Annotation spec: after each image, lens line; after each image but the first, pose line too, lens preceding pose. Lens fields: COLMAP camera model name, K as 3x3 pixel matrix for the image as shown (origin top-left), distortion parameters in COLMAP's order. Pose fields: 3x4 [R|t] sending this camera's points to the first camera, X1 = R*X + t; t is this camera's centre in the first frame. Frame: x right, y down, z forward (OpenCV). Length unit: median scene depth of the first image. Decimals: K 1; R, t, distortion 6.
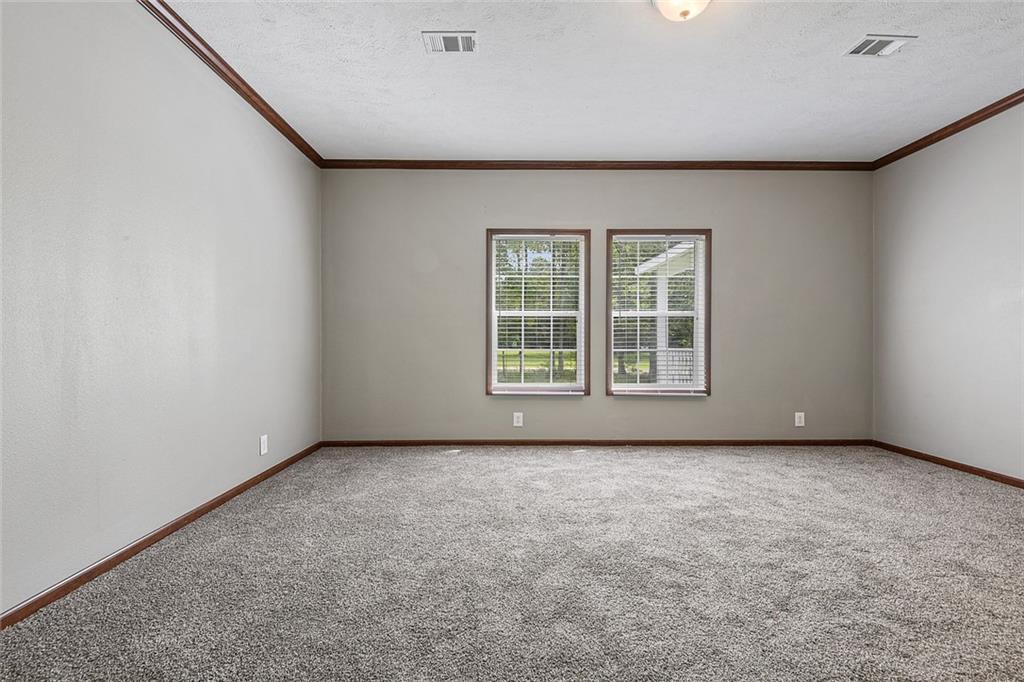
lens RADIAL K [[412.1, 0, 509.8], [0, 412.1, 343.4], [0, 0, 1]] dist [-0.009913, -0.000325]
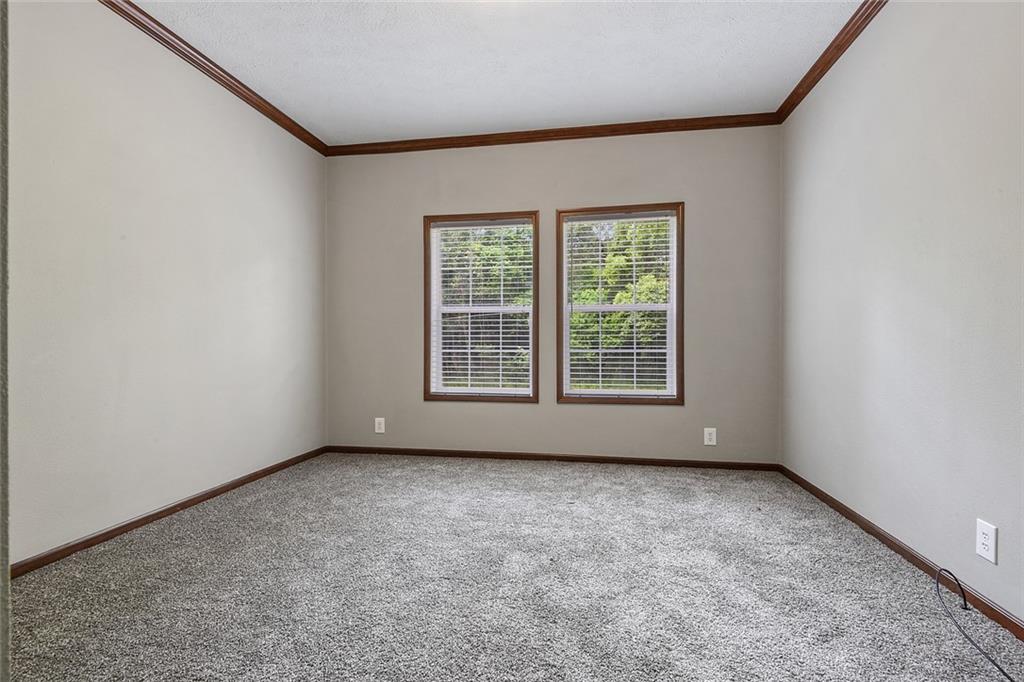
lens RADIAL K [[474.8, 0, 506.9], [0, 474.8, 347.2], [0, 0, 1]] dist [0.000434, -0.000635]
pose [[0.984923, 0.002363, -0.172977, 0.302860], [-0.000940, 0.999965, 0.008304, 0.000528], [0.172990, -0.008016, 0.984891, 0.002966]]
